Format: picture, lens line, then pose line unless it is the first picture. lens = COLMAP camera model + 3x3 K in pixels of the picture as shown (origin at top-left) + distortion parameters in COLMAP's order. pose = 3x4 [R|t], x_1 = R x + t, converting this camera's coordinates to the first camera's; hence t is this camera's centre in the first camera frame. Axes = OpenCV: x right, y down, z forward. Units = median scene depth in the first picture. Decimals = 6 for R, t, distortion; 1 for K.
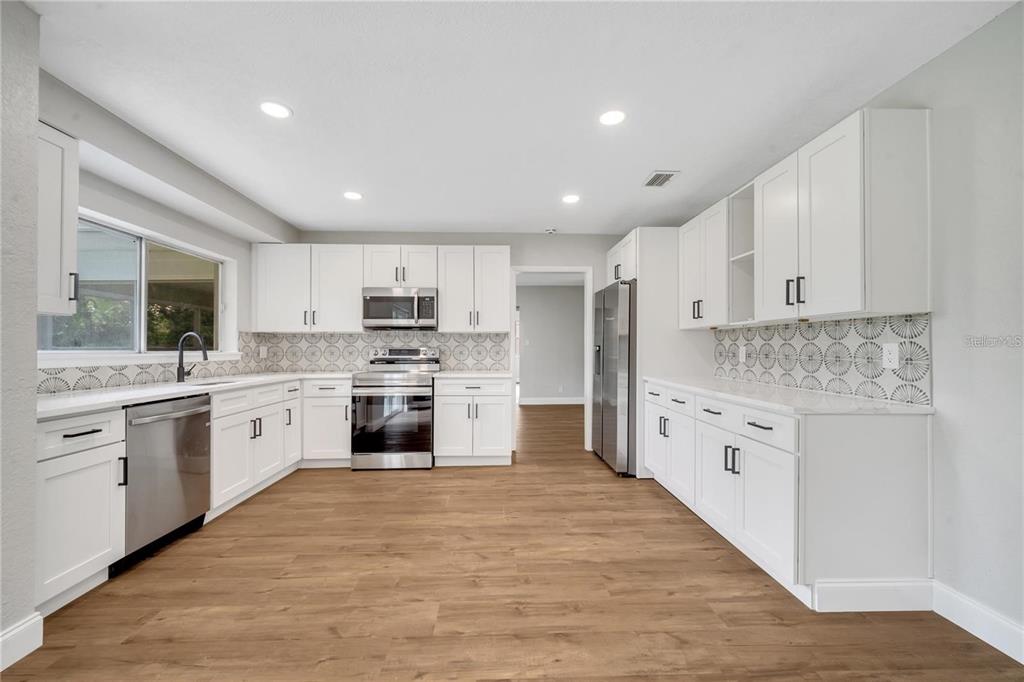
lens RADIAL K [[412.6, 0, 508.5], [0, 412.6, 346.0], [0, 0, 1]] dist [0.001652, -0.000233]
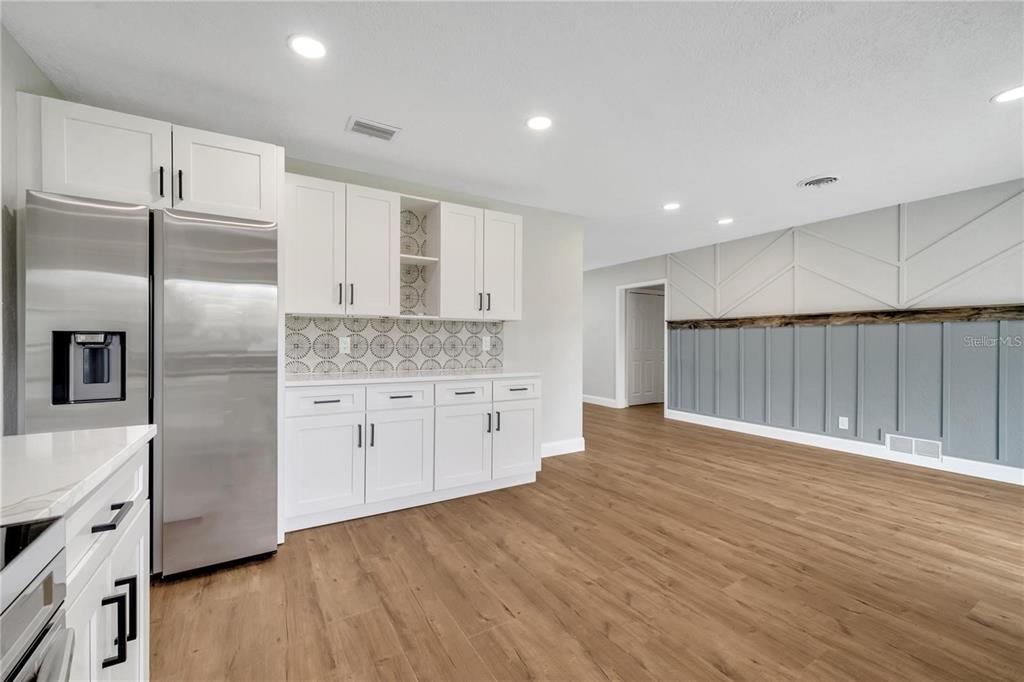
lens RADIAL K [[414.6, 0, 508.9], [0, 414.6, 341.7], [0, 0, 1]] dist [0.001882, 0.000013]
pose [[-0.481070, -0.004356, 0.876671, -0.490863], [-0.007025, 0.999975, 0.001114, 0.008314], [-0.876654, -0.005622, -0.481089, 1.187278]]
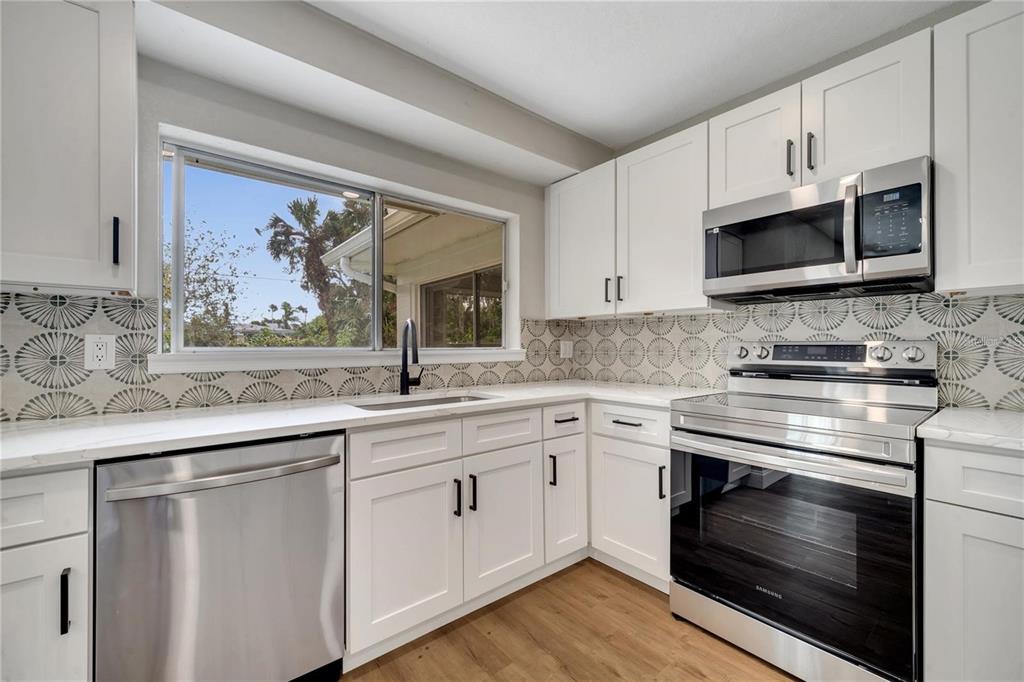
lens RADIAL K [[417.6, 0, 509.8], [0, 417.6, 343.3], [0, 0, 1]] dist [0.002085, -0.000039]
pose [[0.605834, -0.003987, -0.795581, -0.154463], [0.007768, 0.999969, 0.000905, 0.005263], [0.795553, -0.006728, 0.605846, 0.735913]]
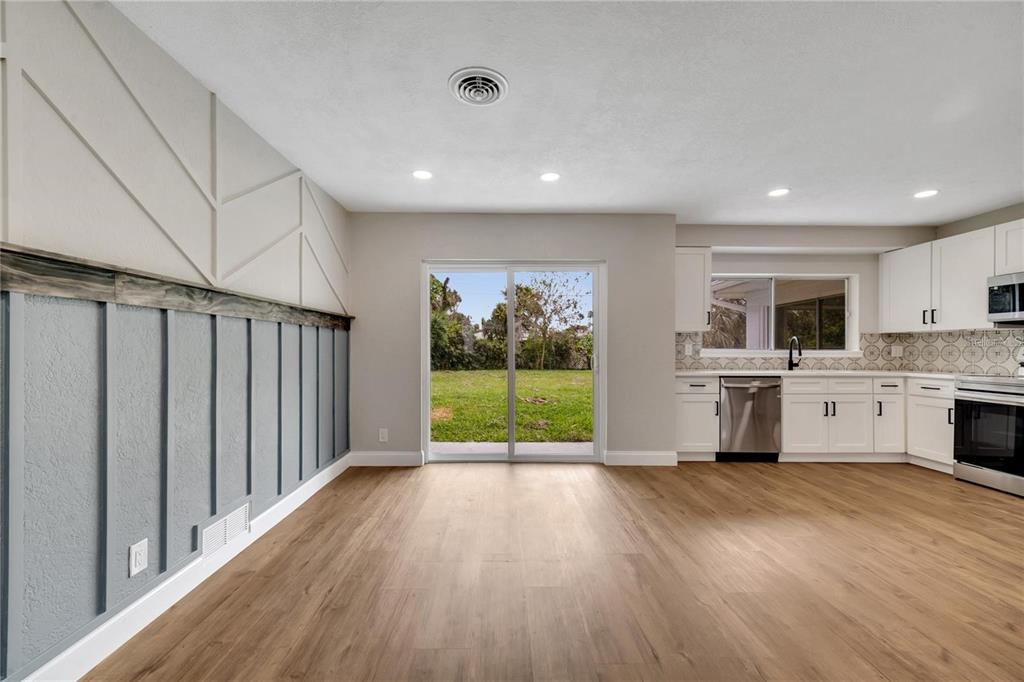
lens RADIAL K [[415.0, 0, 505.7], [0, 415.0, 348.4], [0, 0, 1]] dist [0.001211, -0.000225]
pose [[-0.026607, 0.000769, -0.999646, 0.734616], [0.004749, 0.999989, 0.000643, 0.002735], [0.999635, -0.004730, -0.026610, 0.016767]]
